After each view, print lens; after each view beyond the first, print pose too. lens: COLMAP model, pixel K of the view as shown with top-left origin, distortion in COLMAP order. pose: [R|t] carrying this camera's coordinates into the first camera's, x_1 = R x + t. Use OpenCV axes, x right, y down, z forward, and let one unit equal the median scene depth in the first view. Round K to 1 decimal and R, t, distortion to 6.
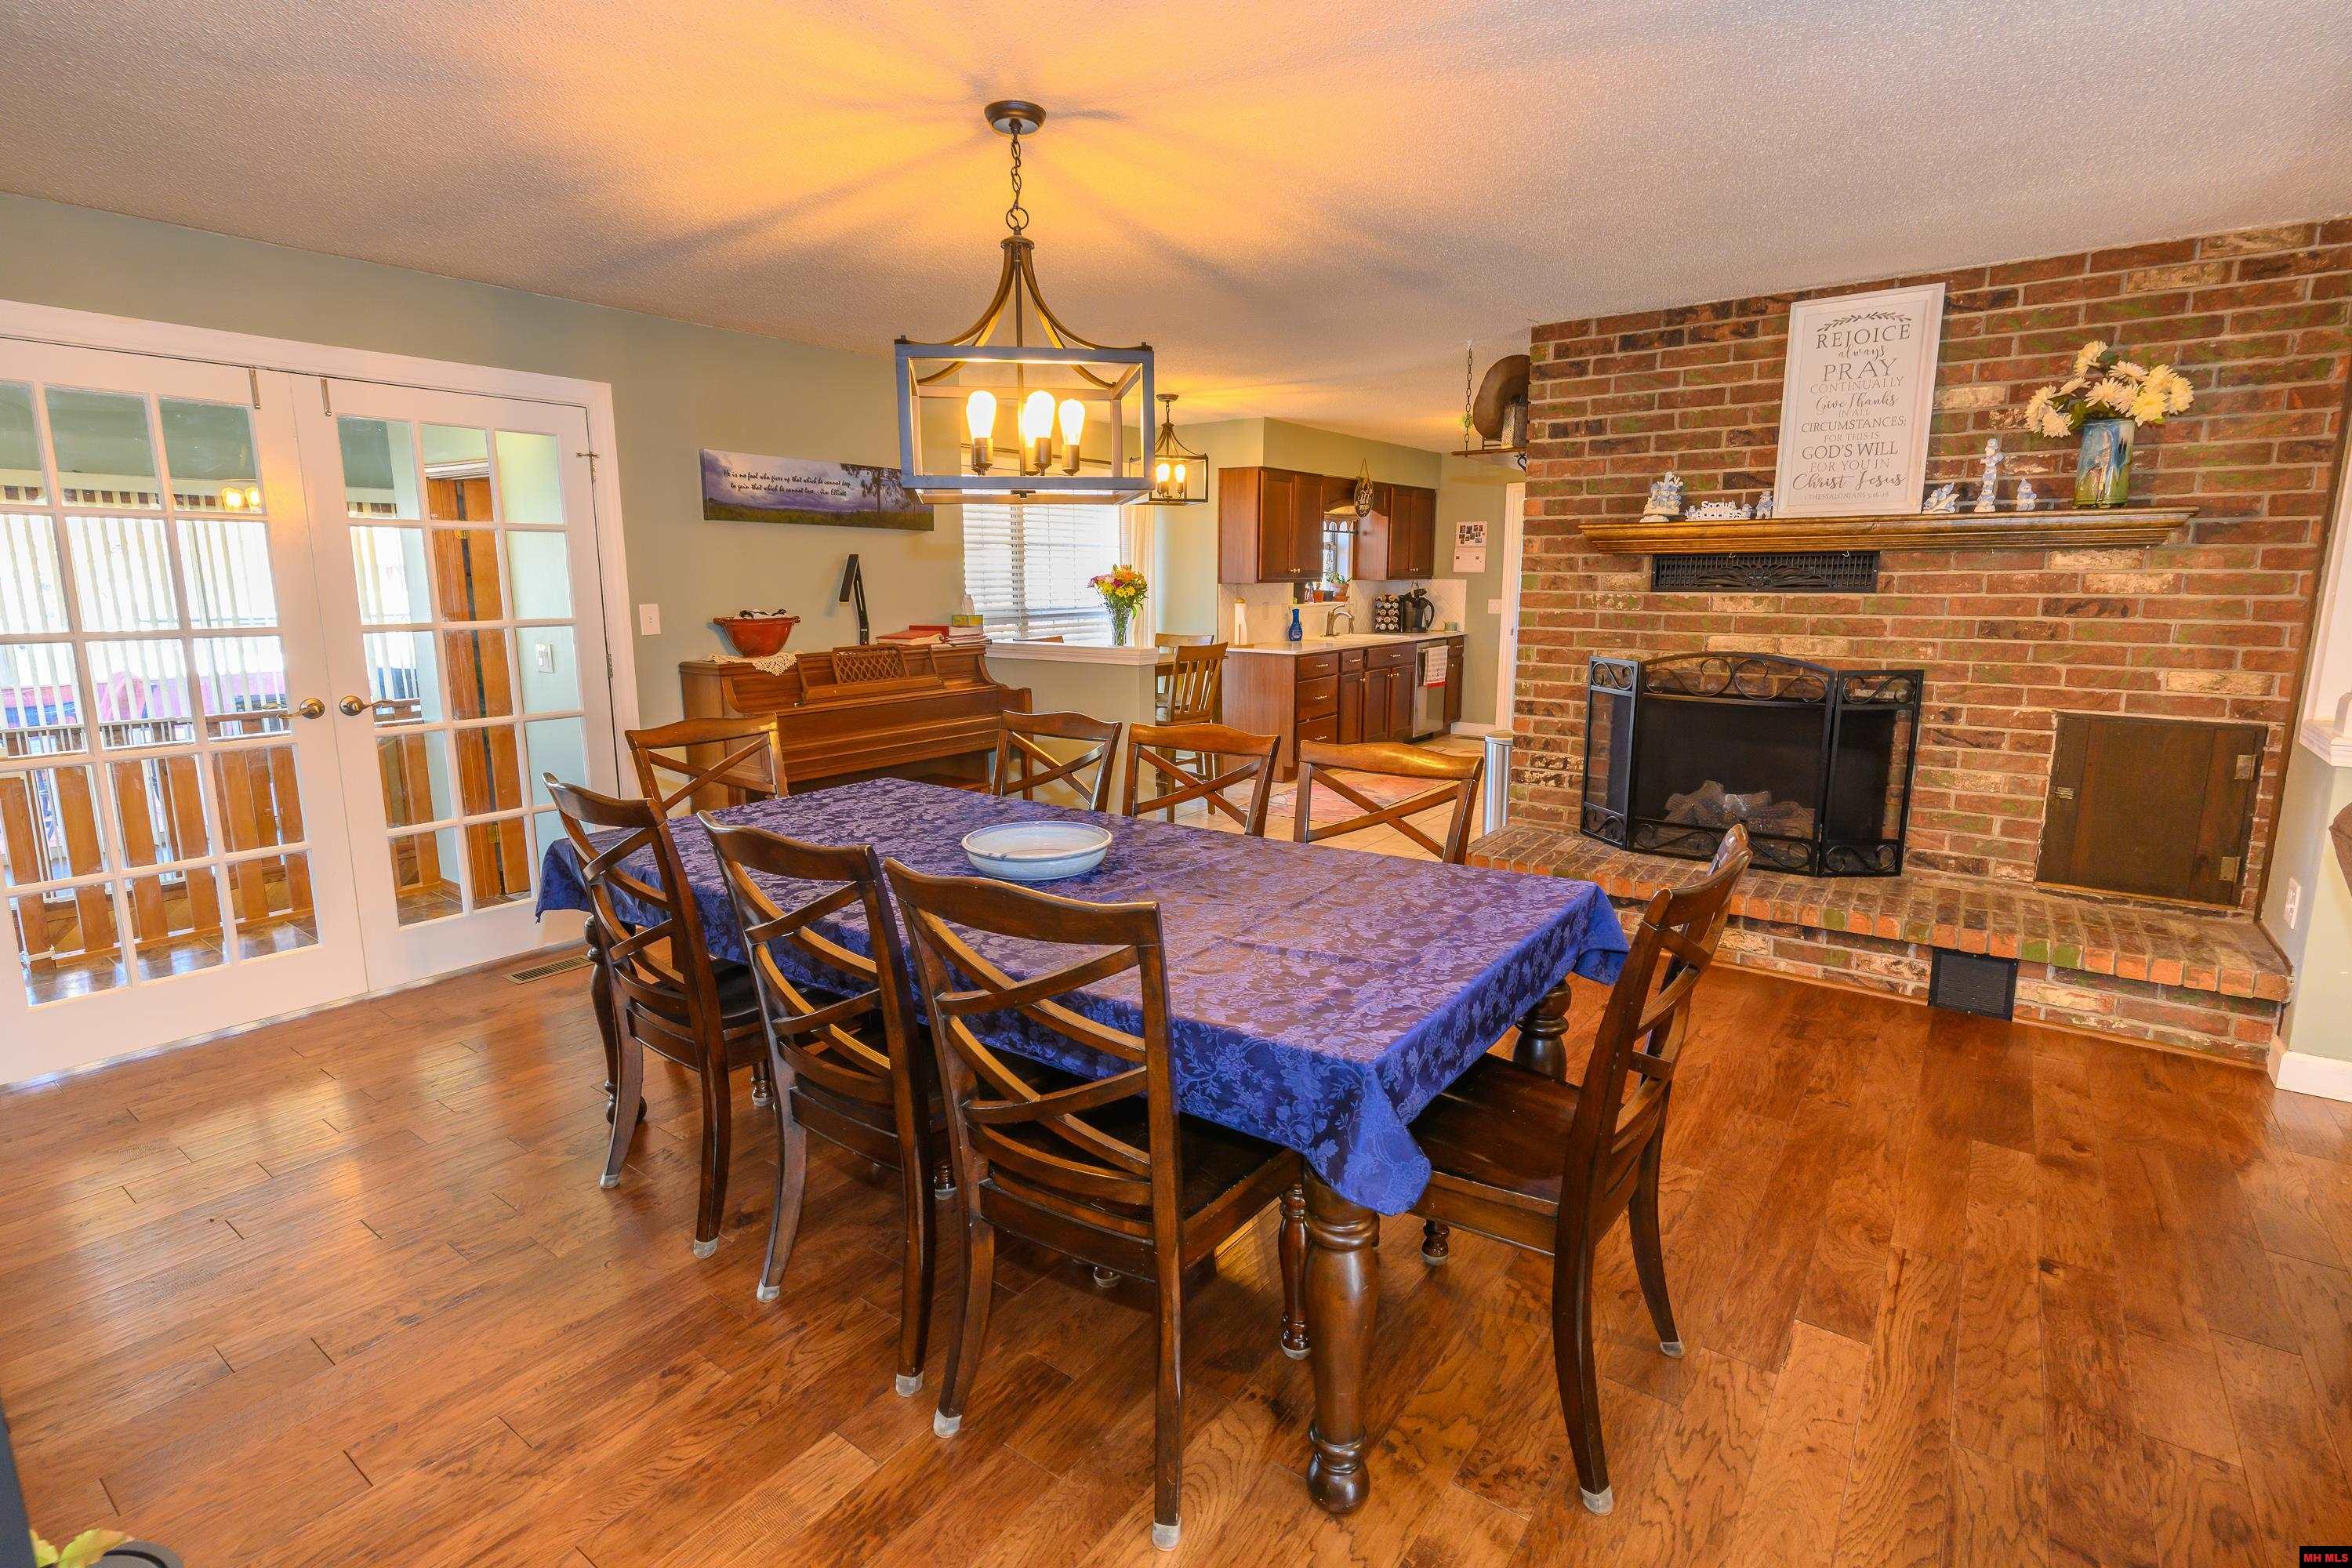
lens RADIAL K [[1117.1, 0, 1174.4], [0, 1117.1, 770.5], [0, 0, 1]] dist [0.000269, 0.001903]
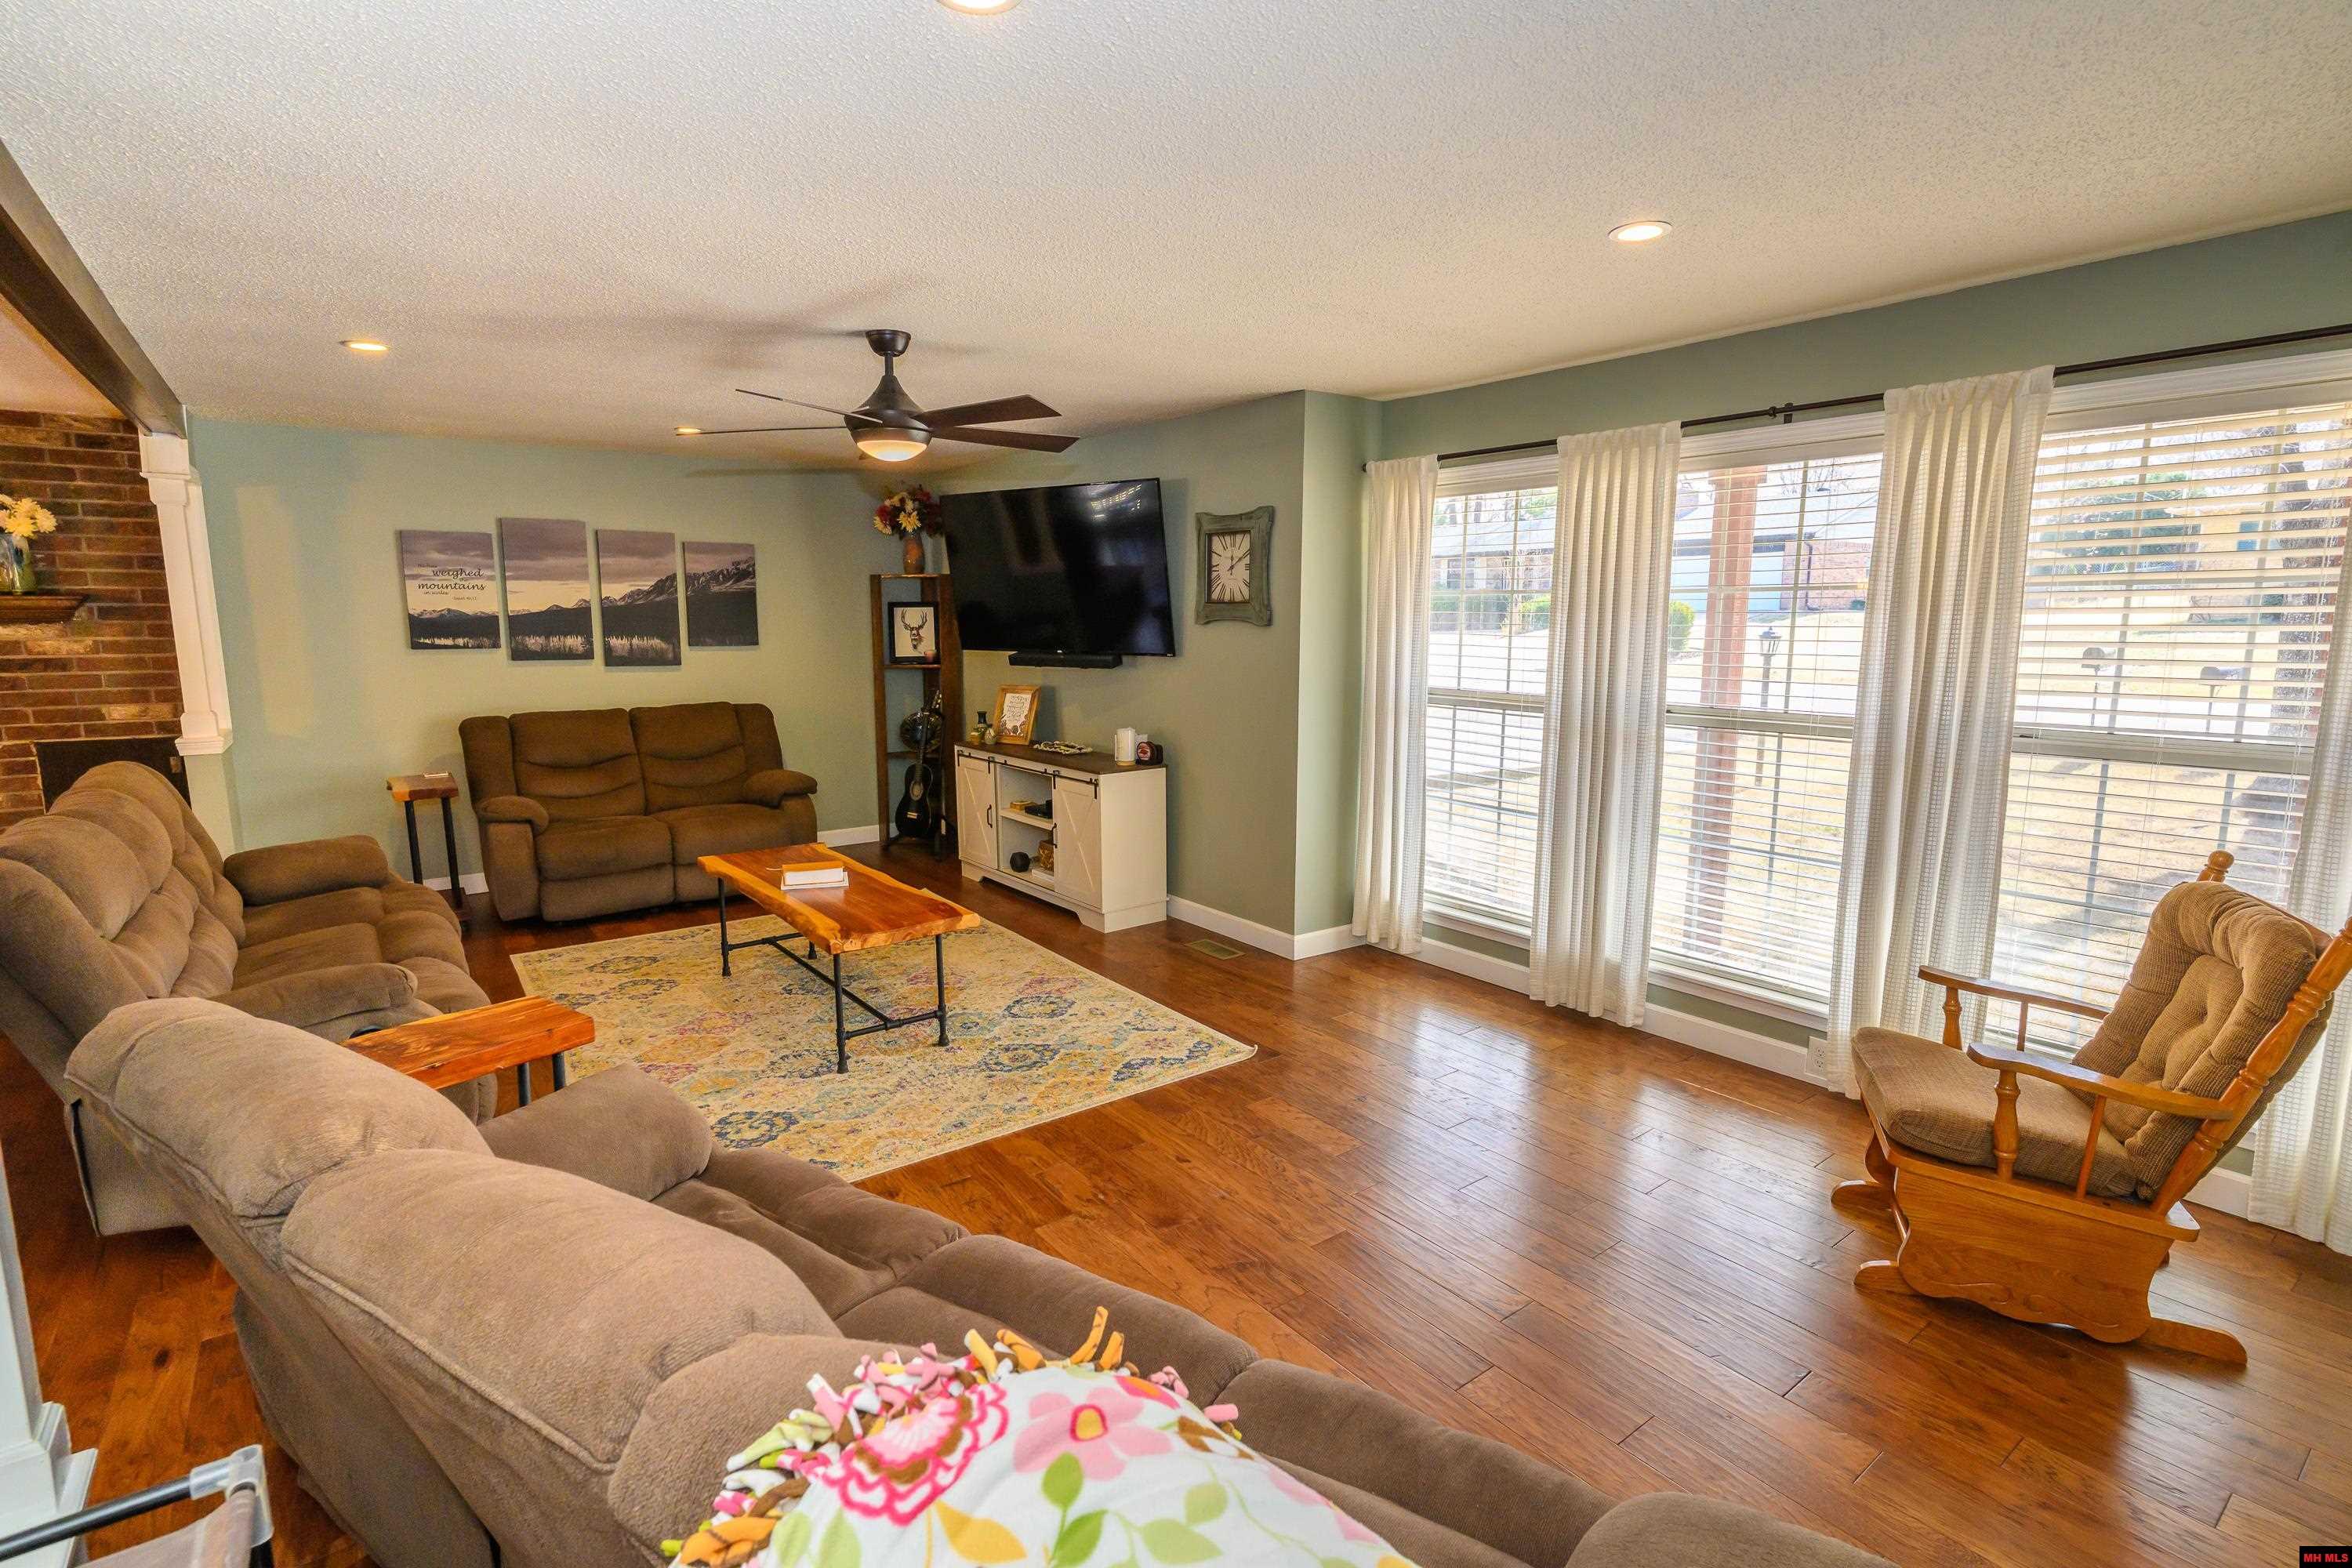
lens RADIAL K [[1113.9, 0, 1164.1], [0, 1113.9, 777.3], [0, 0, 1]] dist [-0.002618, 0.001865]
pose [[0.289678, -0.138230, 0.947090, -0.083560], [0.167580, 0.981556, 0.092004, 0.084461], [-0.942339, 0.132062, 0.307499, -0.623129]]
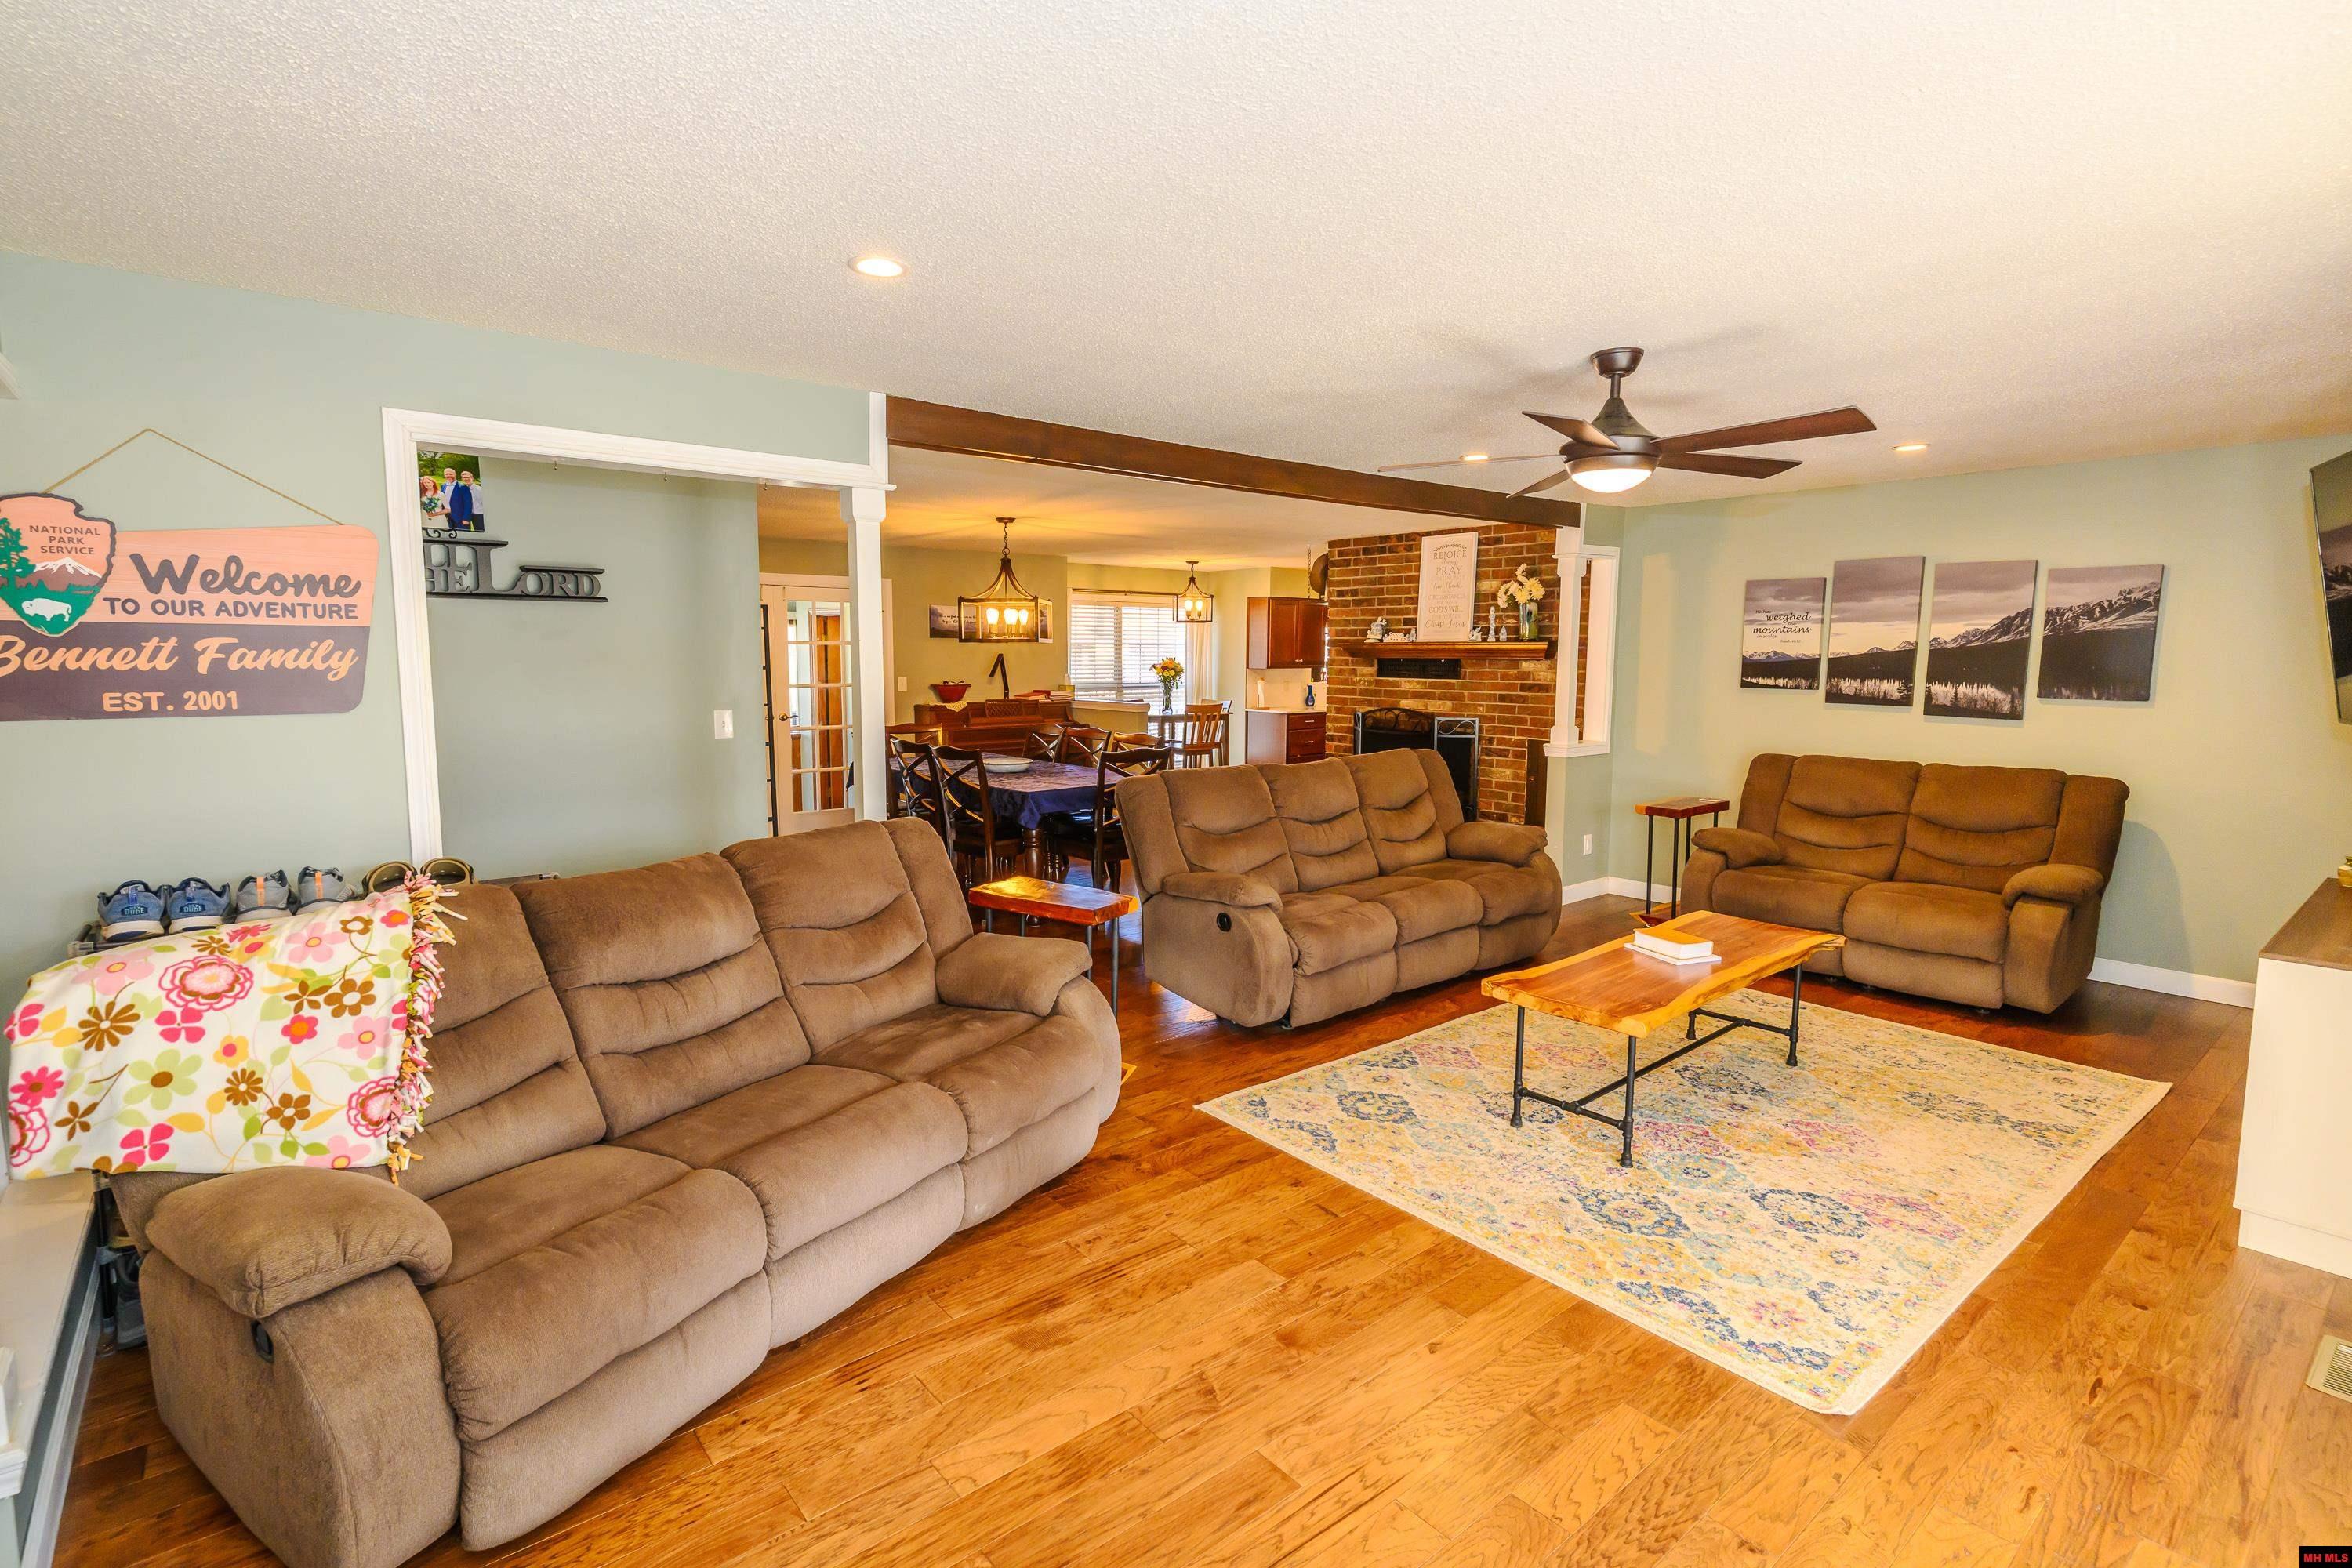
lens RADIAL K [[1113.9, 0, 1164.1], [0, 1113.9, 777.3], [0, 0, 1]] dist [-0.002618, 0.001865]
pose [[0.968586, 0.034494, -0.246277, 0.585564], [-0.049439, 0.997275, -0.054757, 0.144178], [0.243717, 0.065213, 0.967651, -0.997782]]
